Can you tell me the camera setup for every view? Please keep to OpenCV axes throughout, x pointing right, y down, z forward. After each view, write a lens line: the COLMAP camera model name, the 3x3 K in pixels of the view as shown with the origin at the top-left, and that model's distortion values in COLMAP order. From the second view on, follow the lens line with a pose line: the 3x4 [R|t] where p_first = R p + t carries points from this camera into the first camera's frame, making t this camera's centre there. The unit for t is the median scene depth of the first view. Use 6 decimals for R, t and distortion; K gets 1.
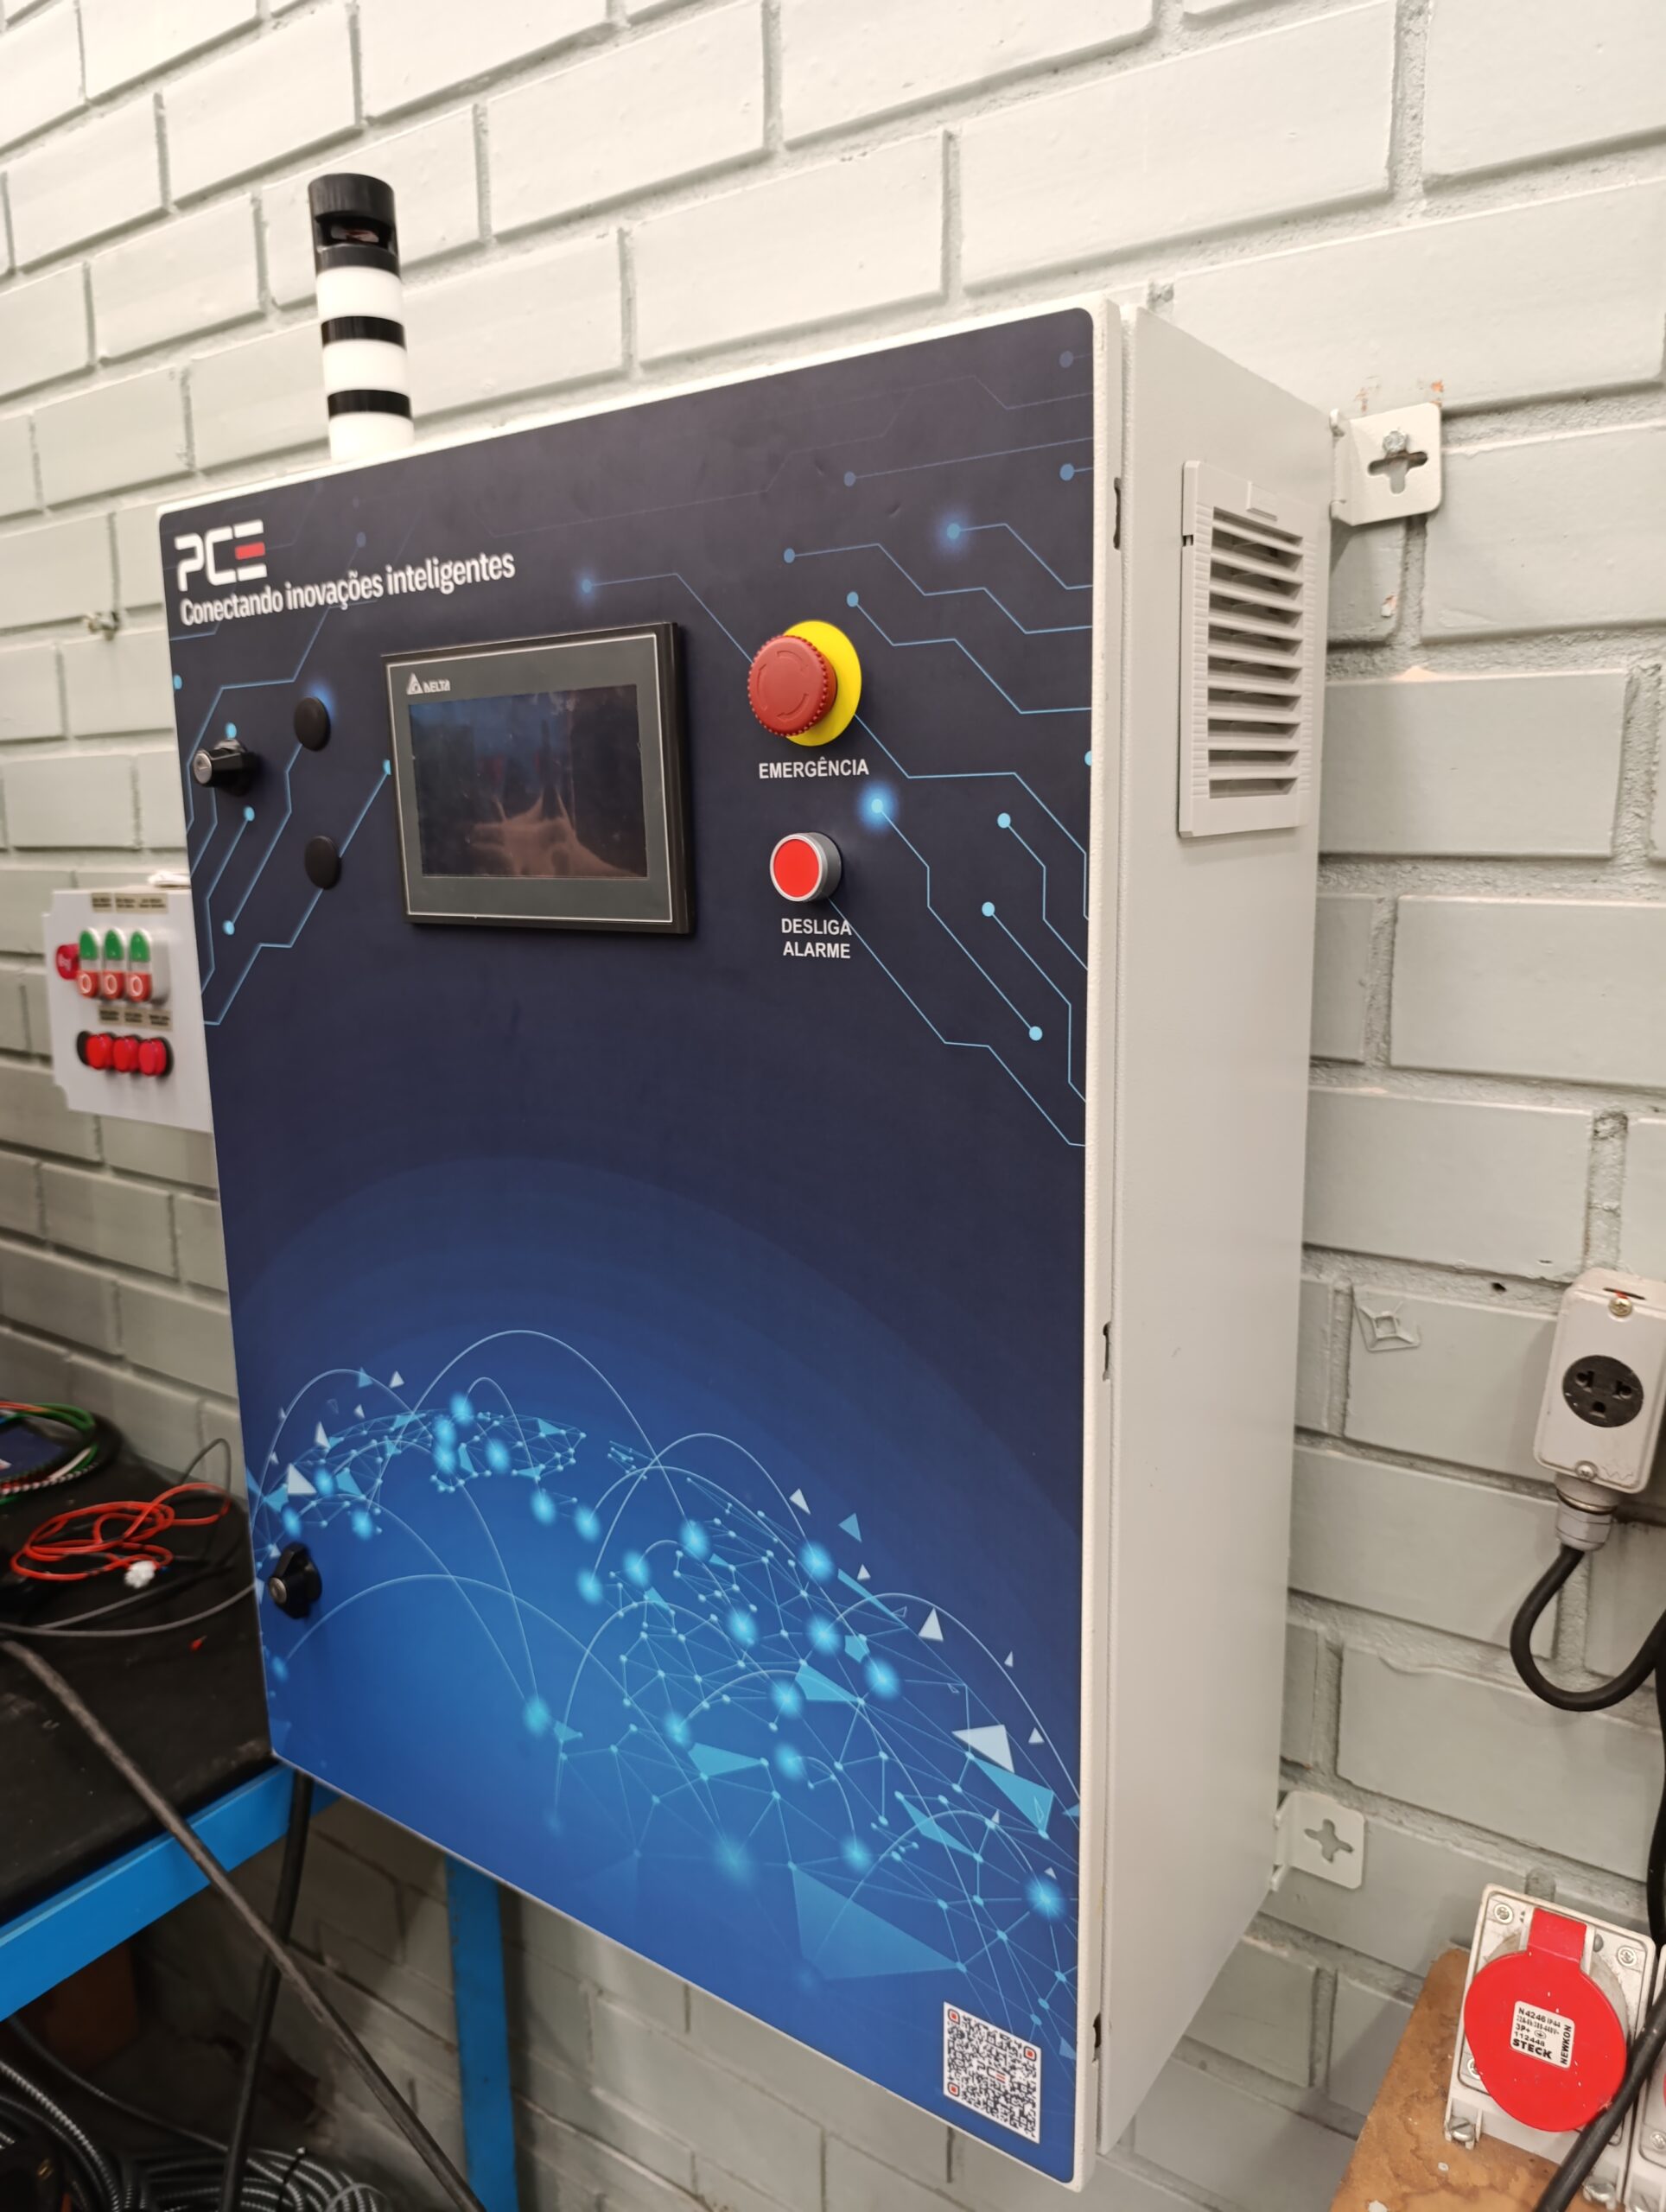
lens RADIAL K [[1493.2, 0, 839.0], [0, 1493.2, 1099.6], [0, 0, 1]] dist [0.007539, -0.024700]
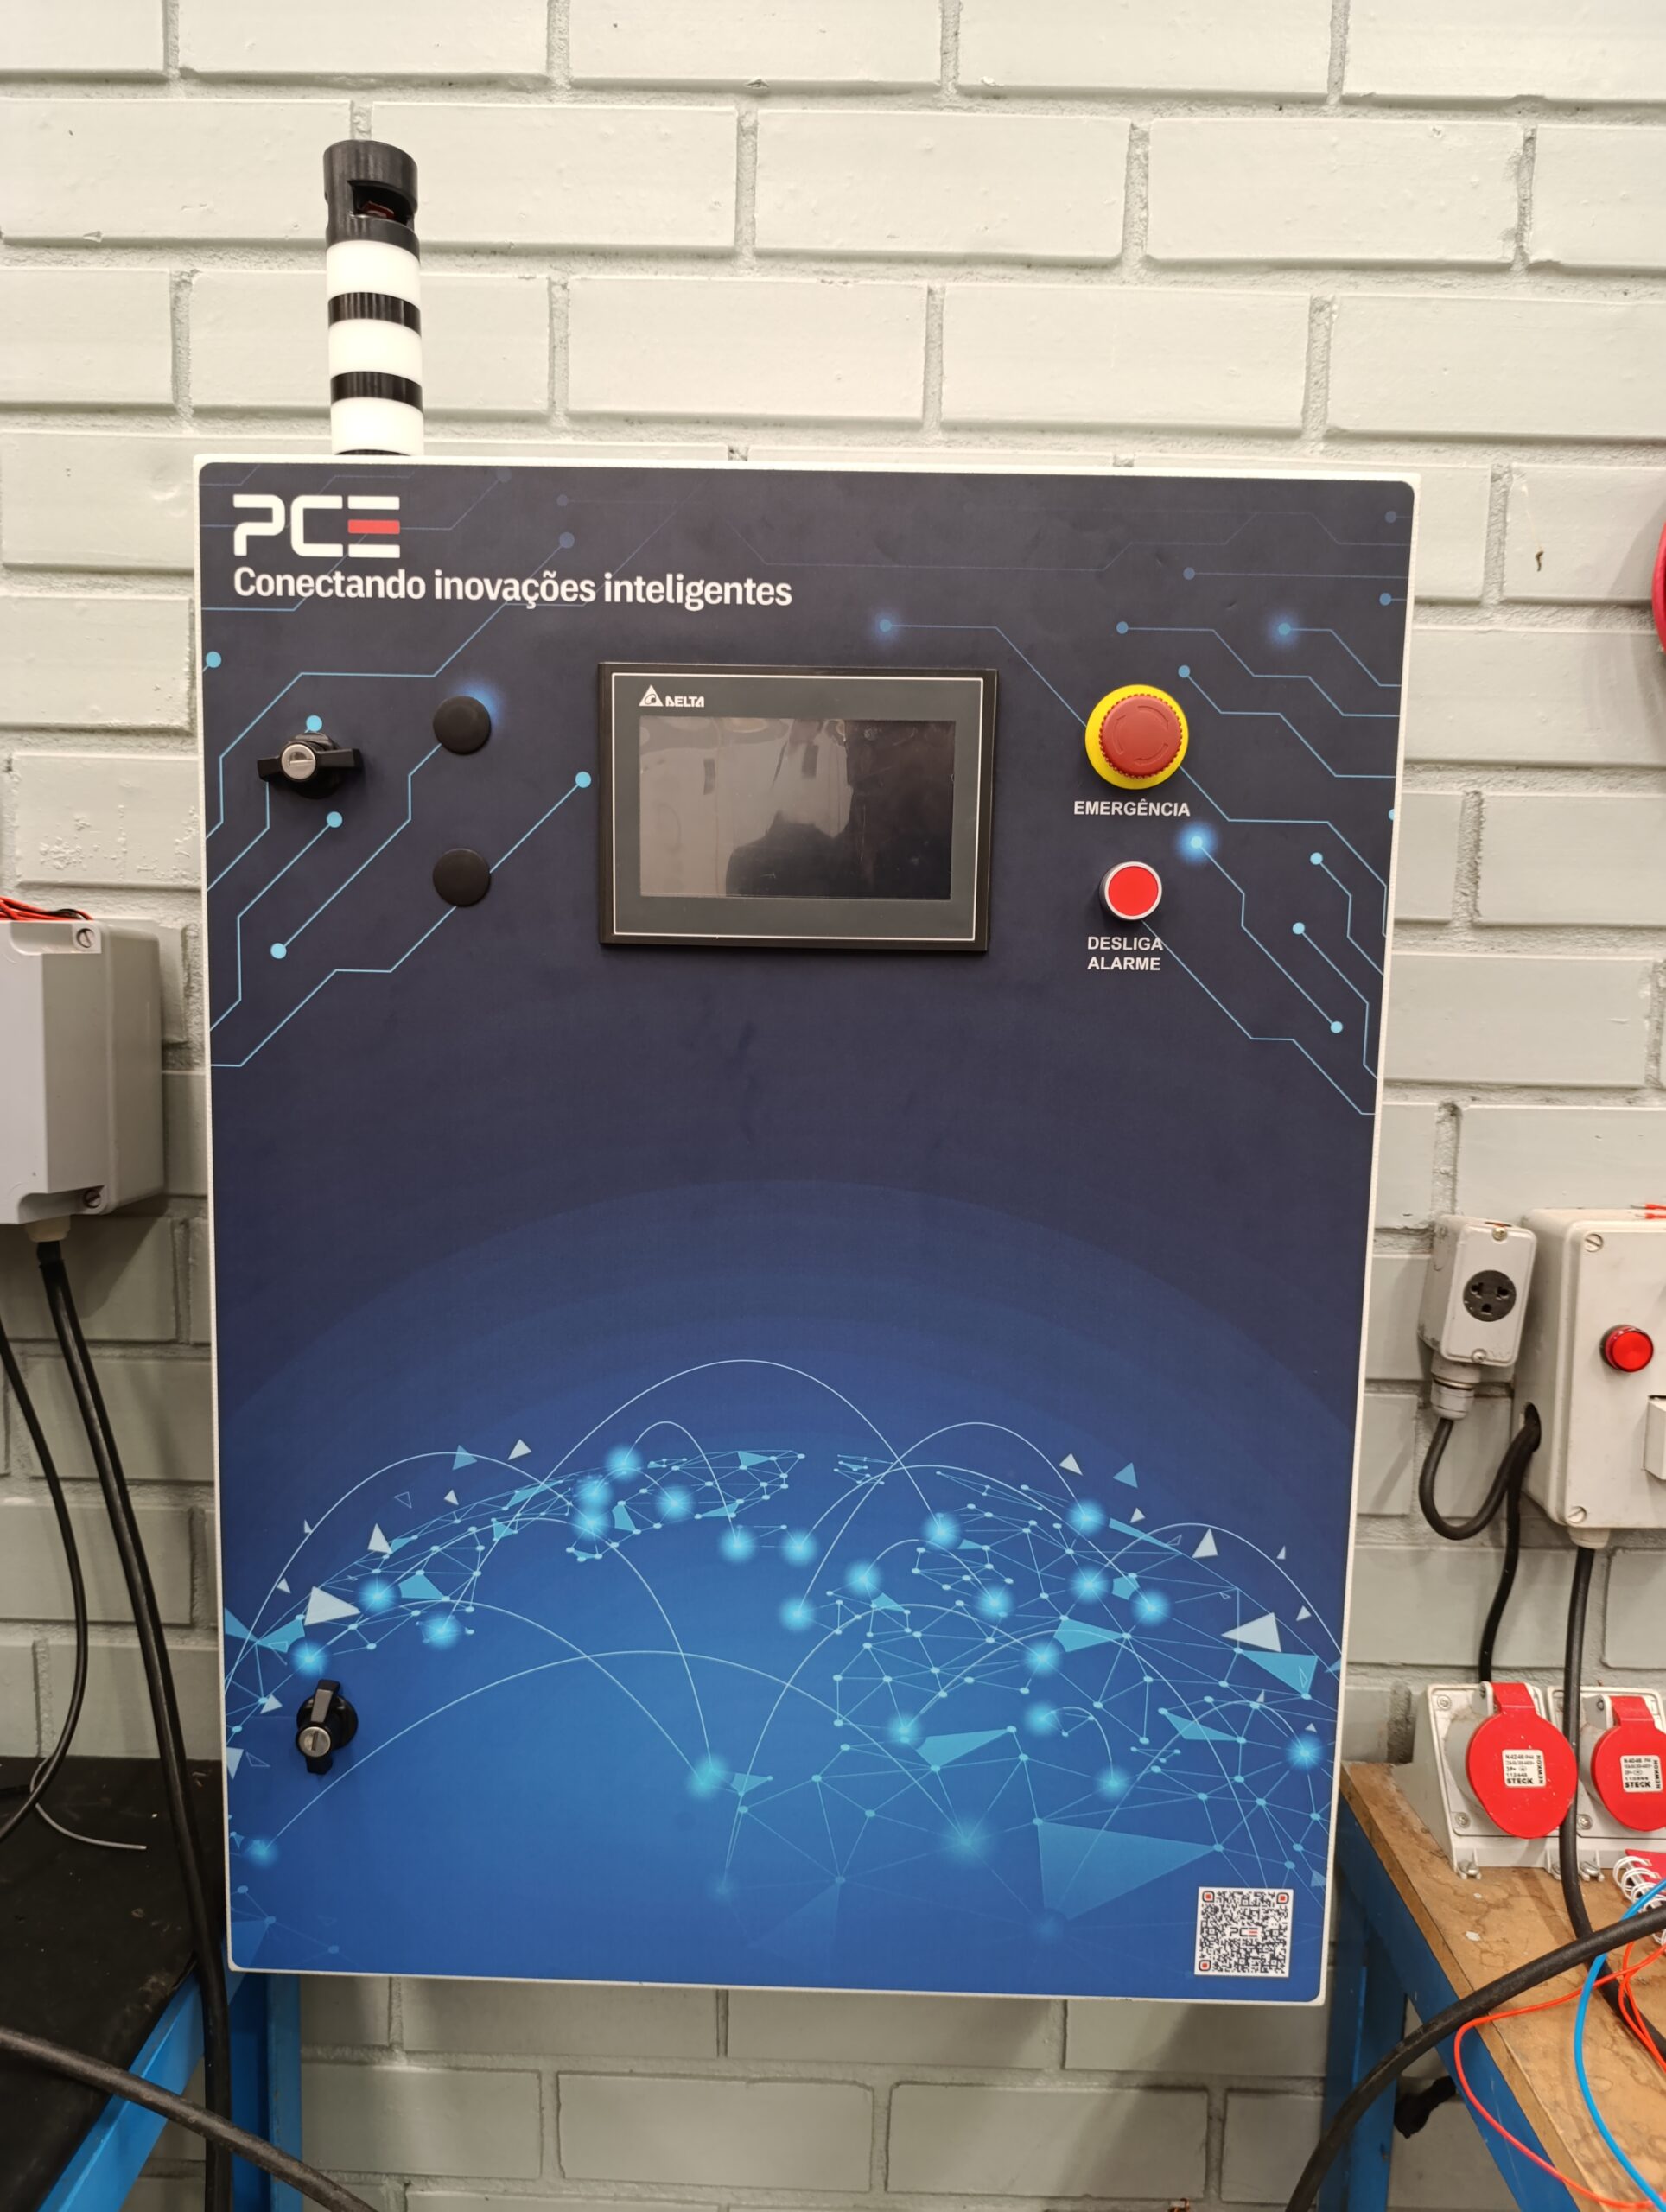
lens RADIAL K [[1478.2, 0, 816.4], [0, 1478.2, 1118.2], [0, 0, 1]] dist [0.014385, -0.030995]
pose [[0.834559, -0.029155, 0.550147, -0.738270], [0.068141, 0.996393, -0.050564, 0.052523], [-0.546689, 0.079687, 0.833535, 0.159682]]
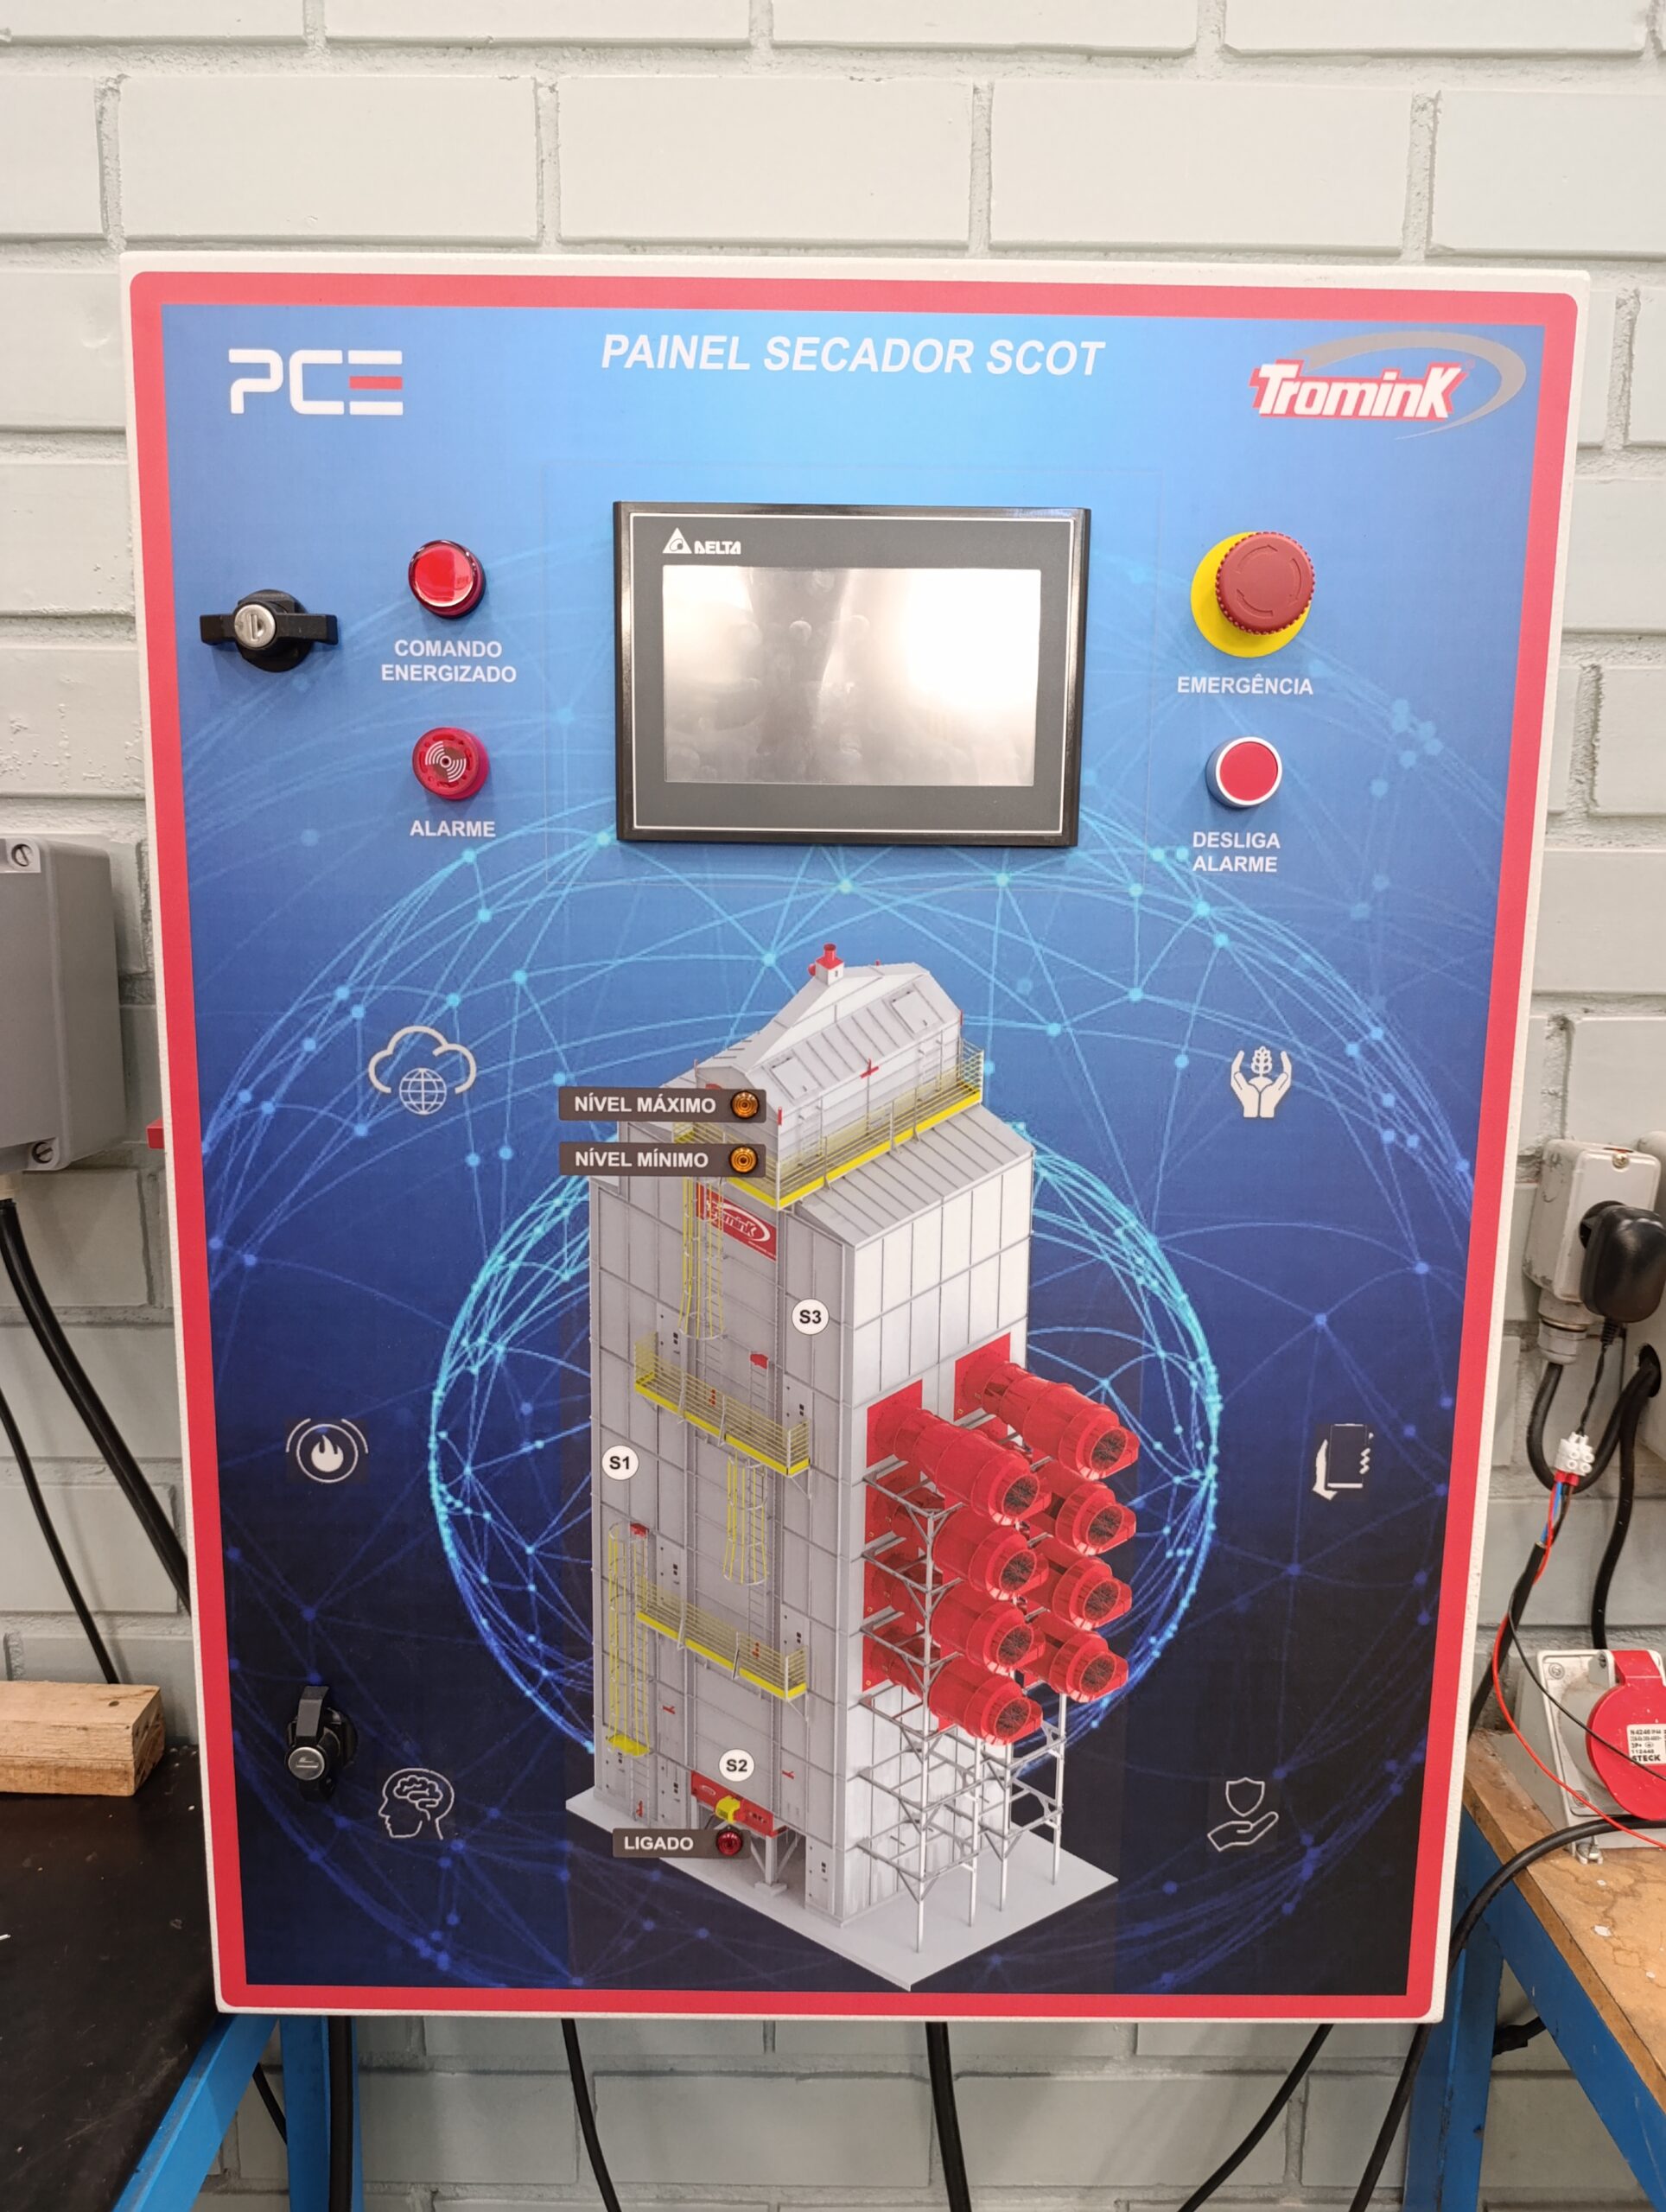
lens RADIAL K [[1485.2, 0, 833.0], [0, 1485.2, 1106.0], [0, 0, 1]] dist [0.026503, -0.034744]
pose [[0.824389, -0.070658, 0.561597, -0.700552], [0.087155, 0.996191, -0.002600, 0.034464], [-0.559274, 0.051089, 0.827407, 0.292715]]
